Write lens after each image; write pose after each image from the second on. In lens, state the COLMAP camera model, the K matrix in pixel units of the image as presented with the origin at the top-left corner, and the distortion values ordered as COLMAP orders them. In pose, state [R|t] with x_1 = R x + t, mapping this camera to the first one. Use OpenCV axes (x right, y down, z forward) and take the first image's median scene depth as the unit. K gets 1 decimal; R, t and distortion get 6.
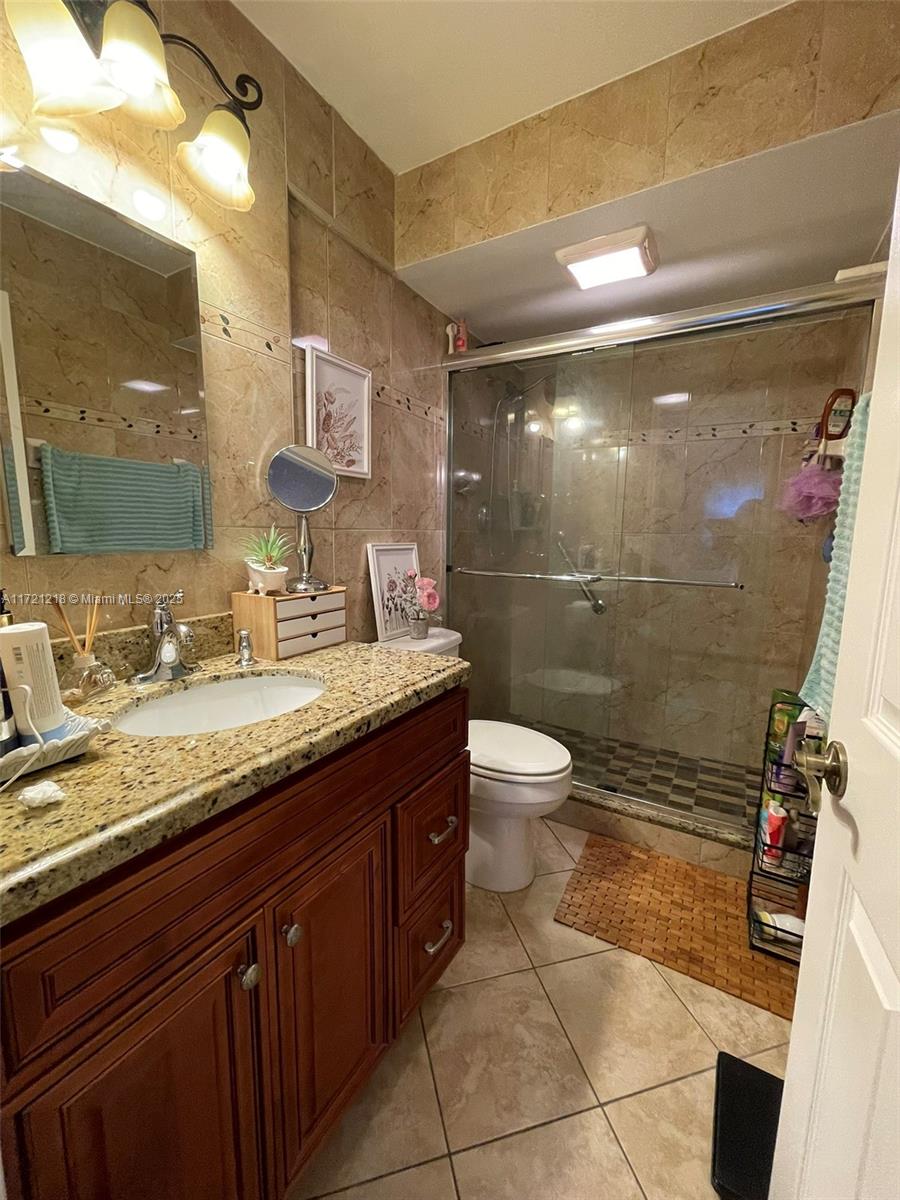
lens RADIAL K [[481.4, 0, 451.8], [0, 481.4, 598.0], [0, 0, 1]] dist [-0.003127, 0.001240]
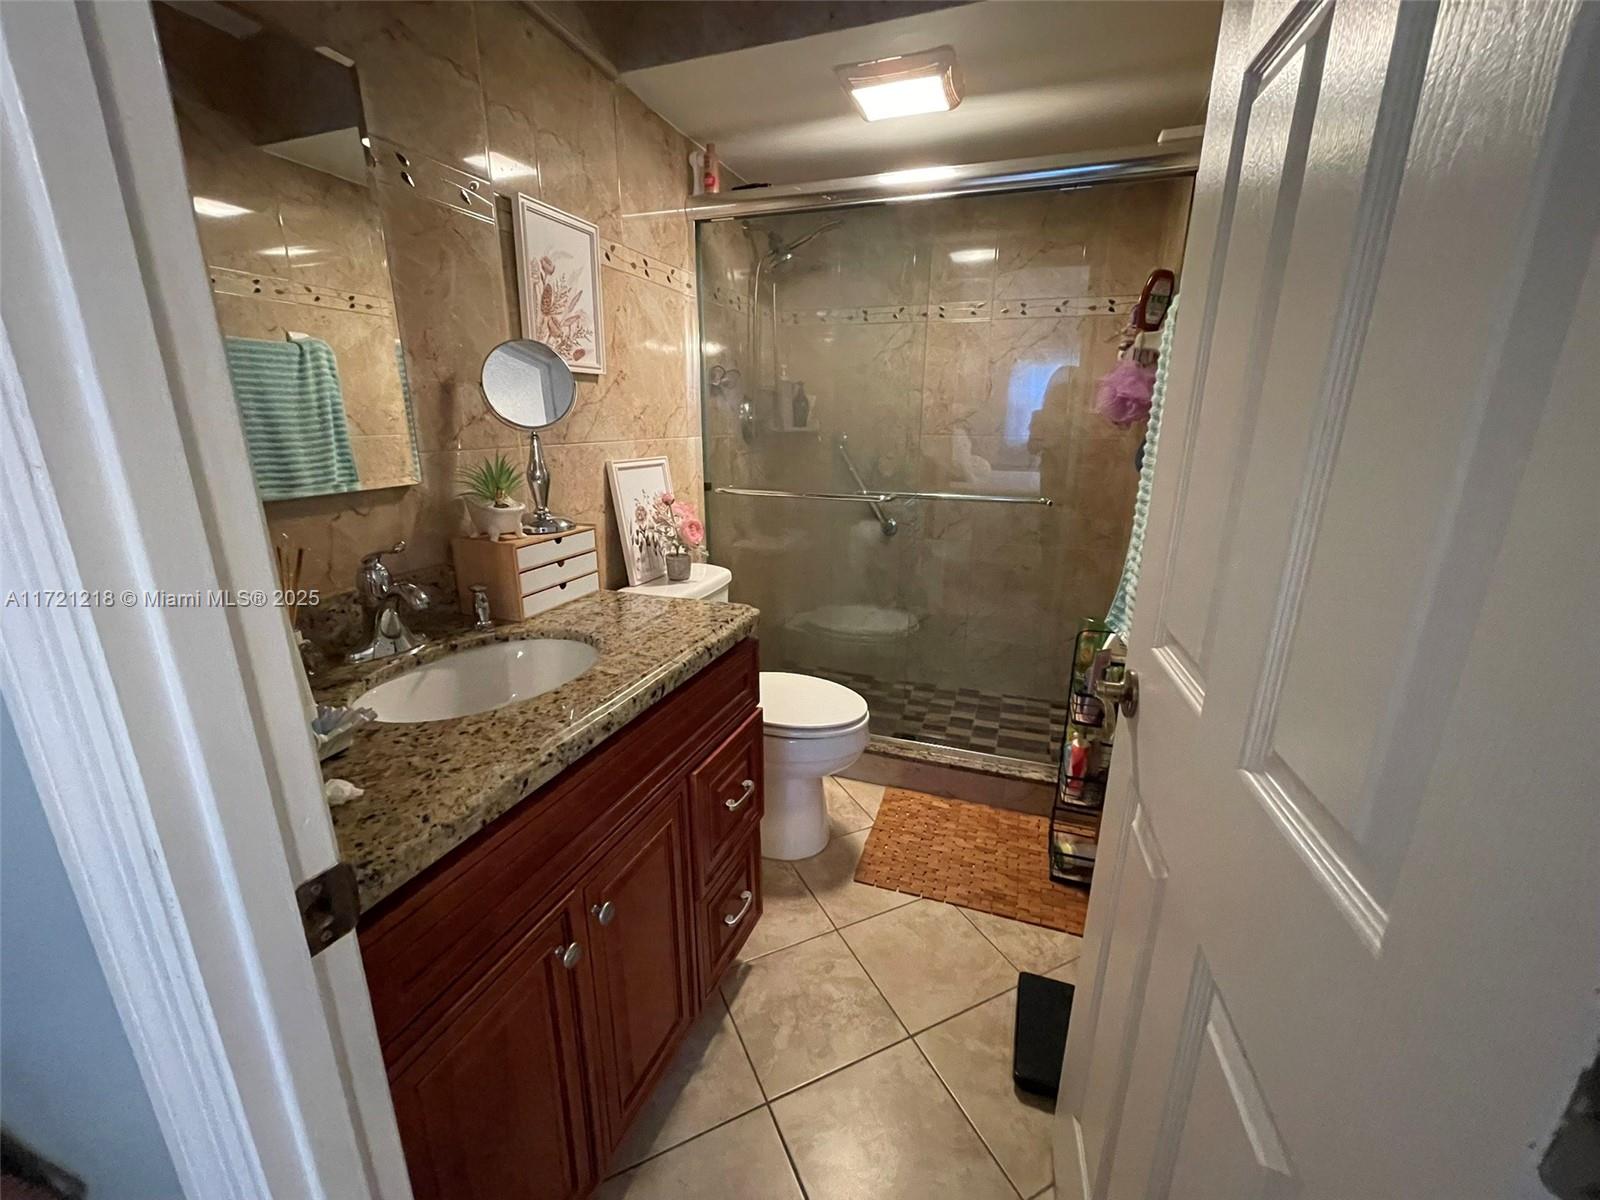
lens RADIAL K [[641.9, 0, 799.1], [0, 641.9, 597.0], [0, 0, 1]] dist [-0.003127, 0.001240]
pose [[0.984181, -0.055289, 0.168315, -0.070944], [0.032002, 0.989909, 0.138044, -0.036592], [-0.174249, -0.130474, 0.976019, -0.108588]]
